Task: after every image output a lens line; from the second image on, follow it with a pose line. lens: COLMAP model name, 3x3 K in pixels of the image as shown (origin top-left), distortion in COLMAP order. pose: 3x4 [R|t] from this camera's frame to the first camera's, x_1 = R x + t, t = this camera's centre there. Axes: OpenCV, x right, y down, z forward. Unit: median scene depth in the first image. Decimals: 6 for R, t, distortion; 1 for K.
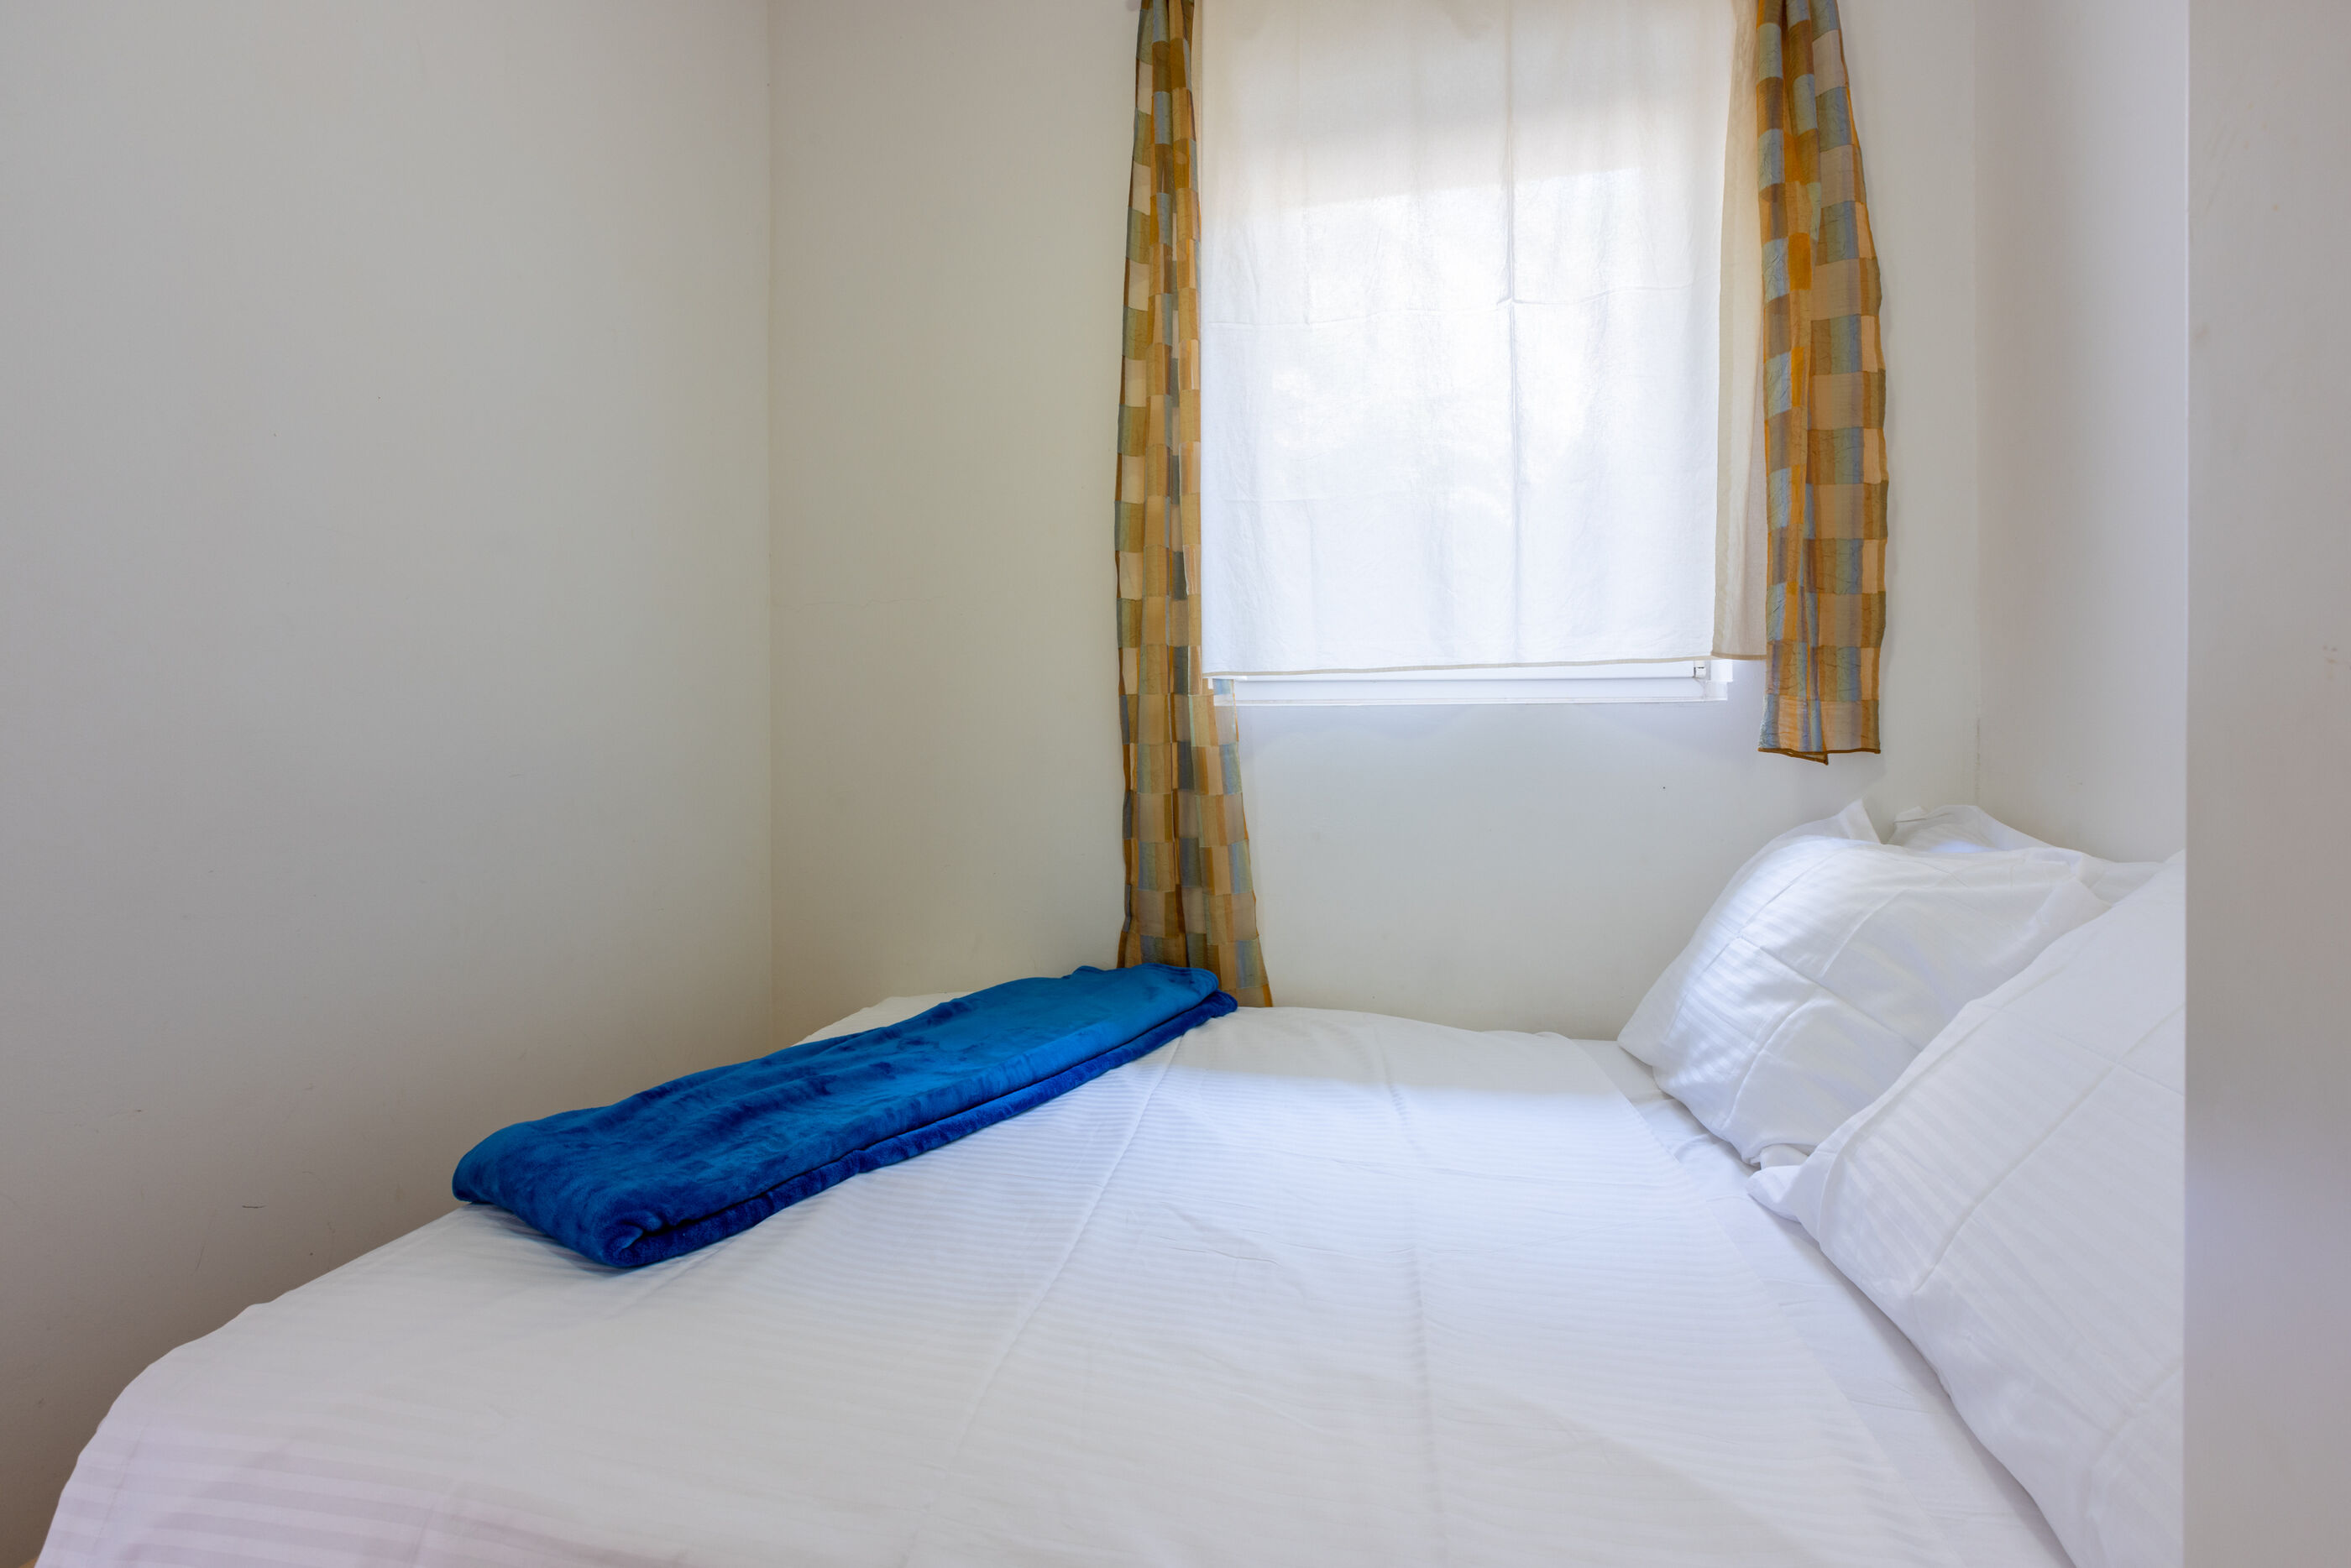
lens RADIAL K [[1053.0, 0, 1181.8], [0, 1053.0, 715.0], [0, 0, 1]] dist [-0.000550, -0.000088]
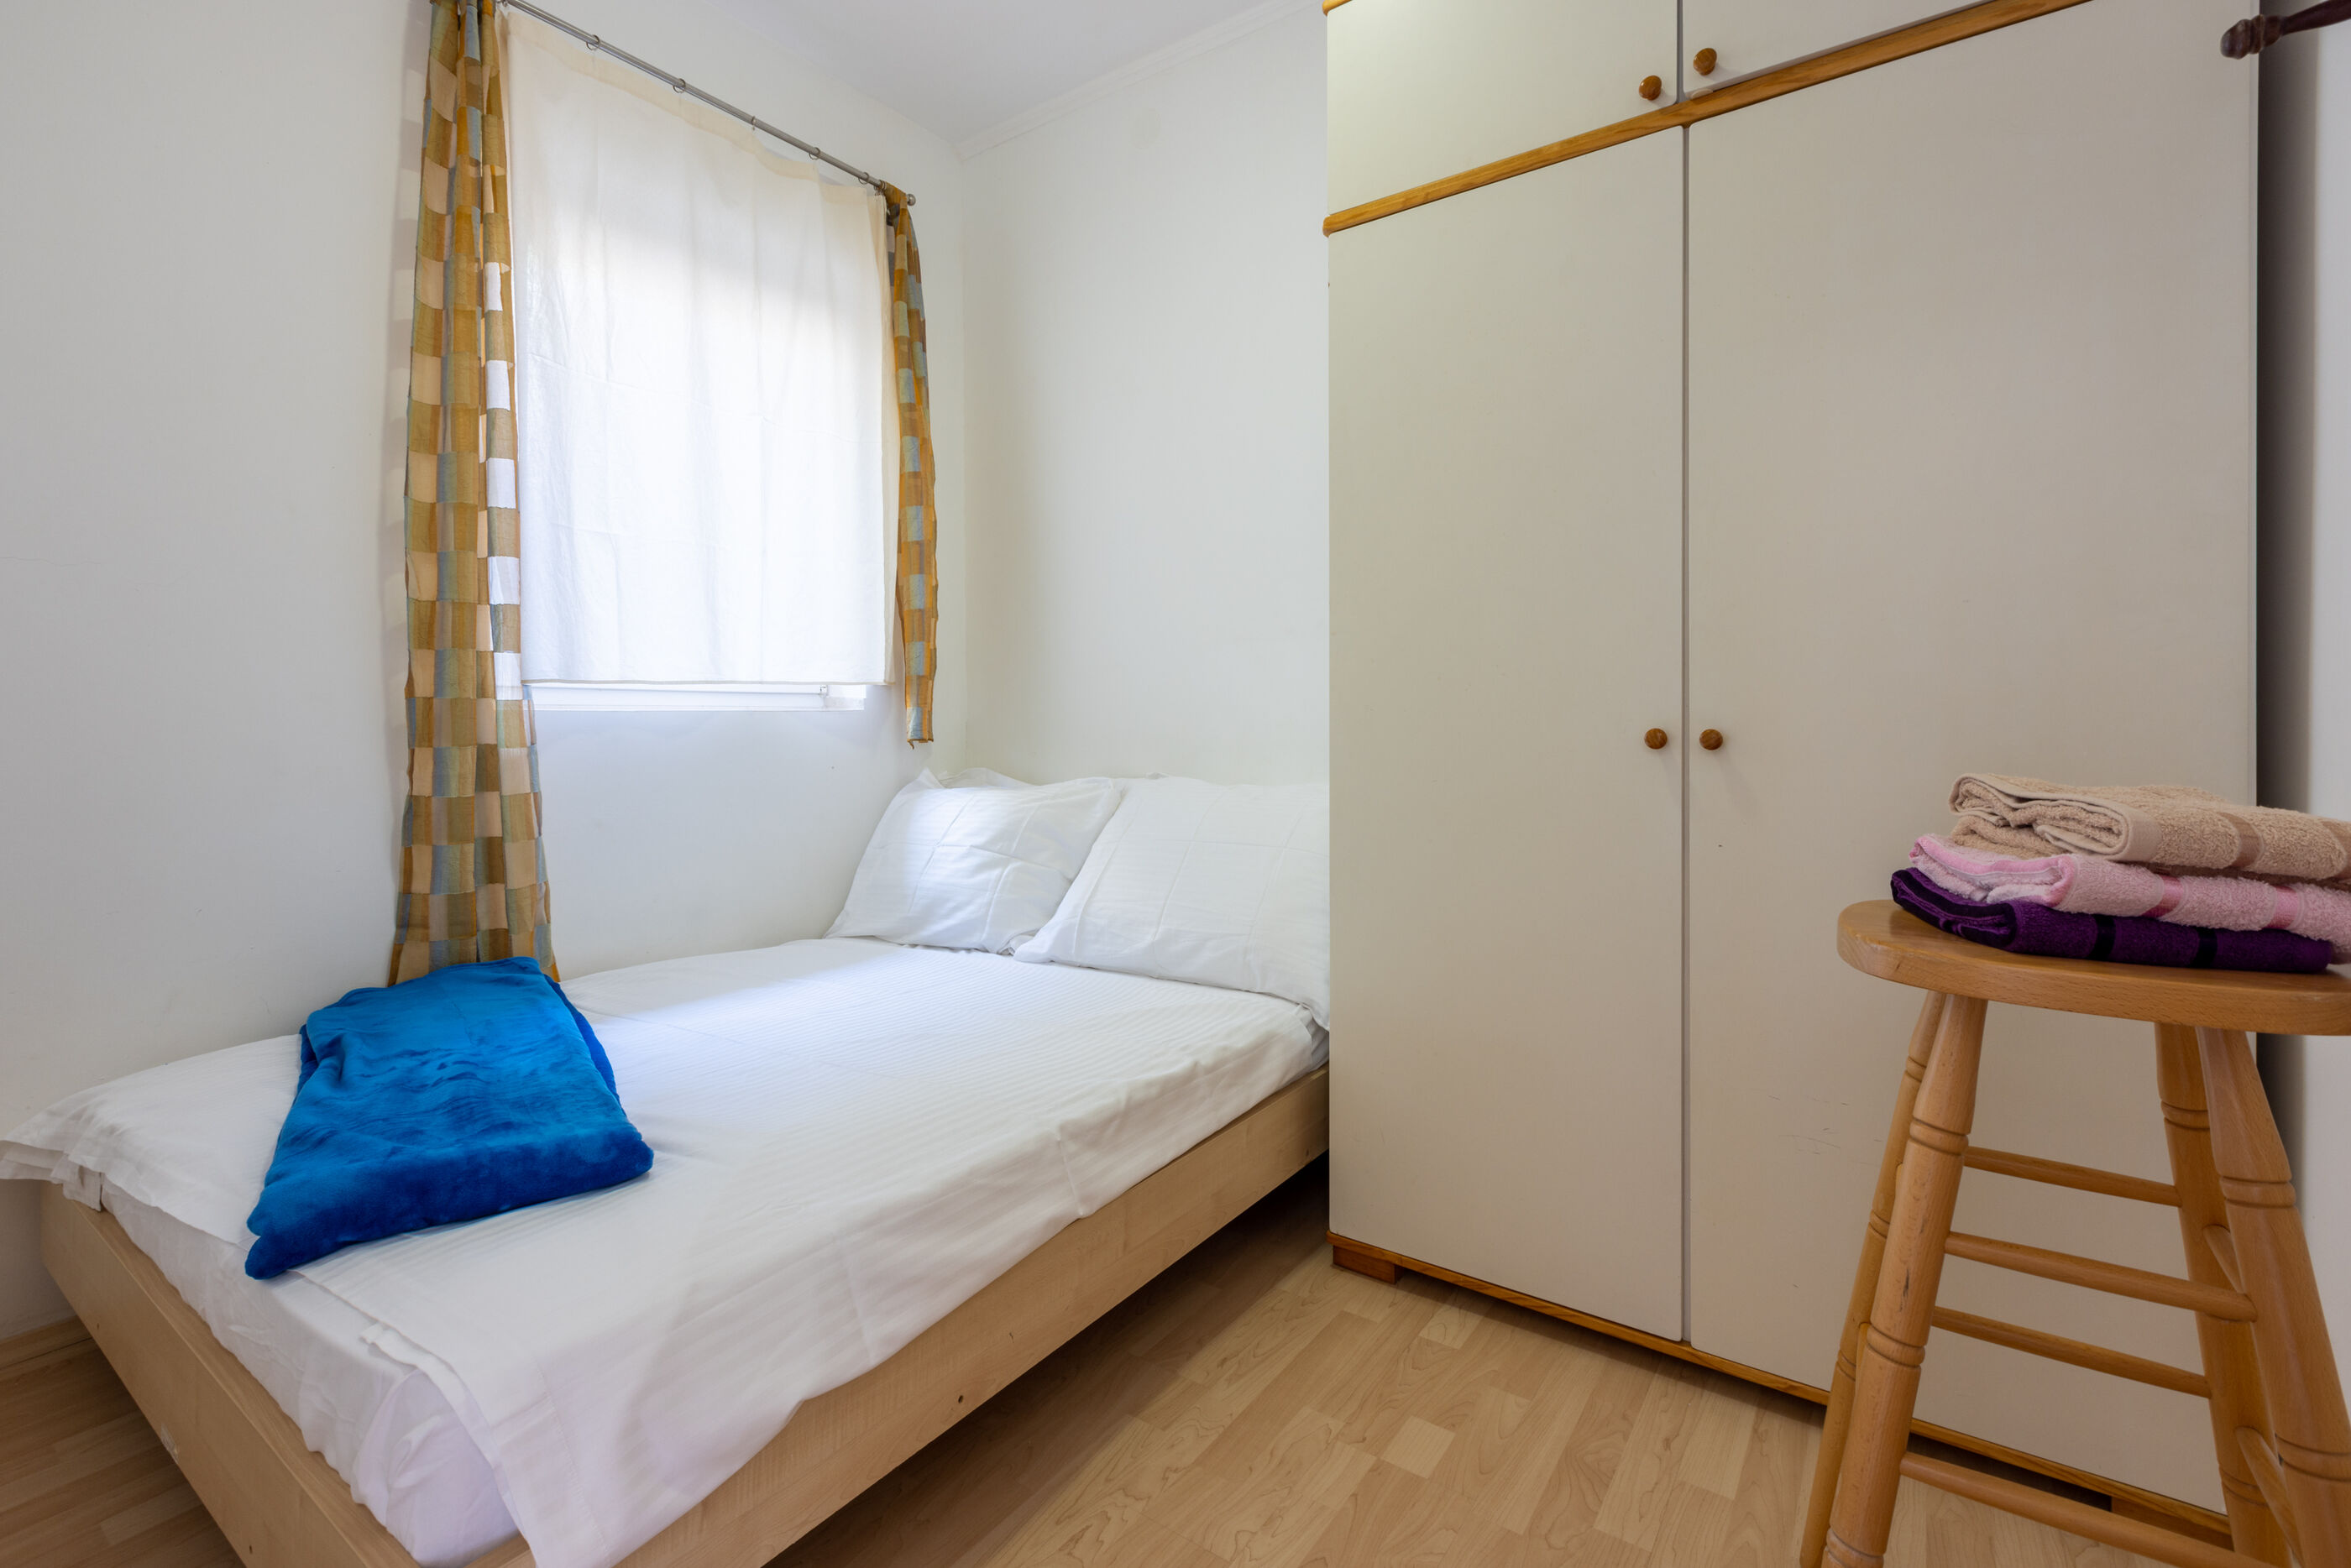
lens RADIAL K [[1053.0, 0, 1181.8], [0, 1053.0, 715.0], [0, 0, 1]] dist [-0.000550, -0.000088]
pose [[0.369613, 0.002760, 0.929182, -0.790232], [-0.001626, 0.999996, -0.002323, -0.002833], [-0.929184, -0.000653, 0.369616, -0.016647]]
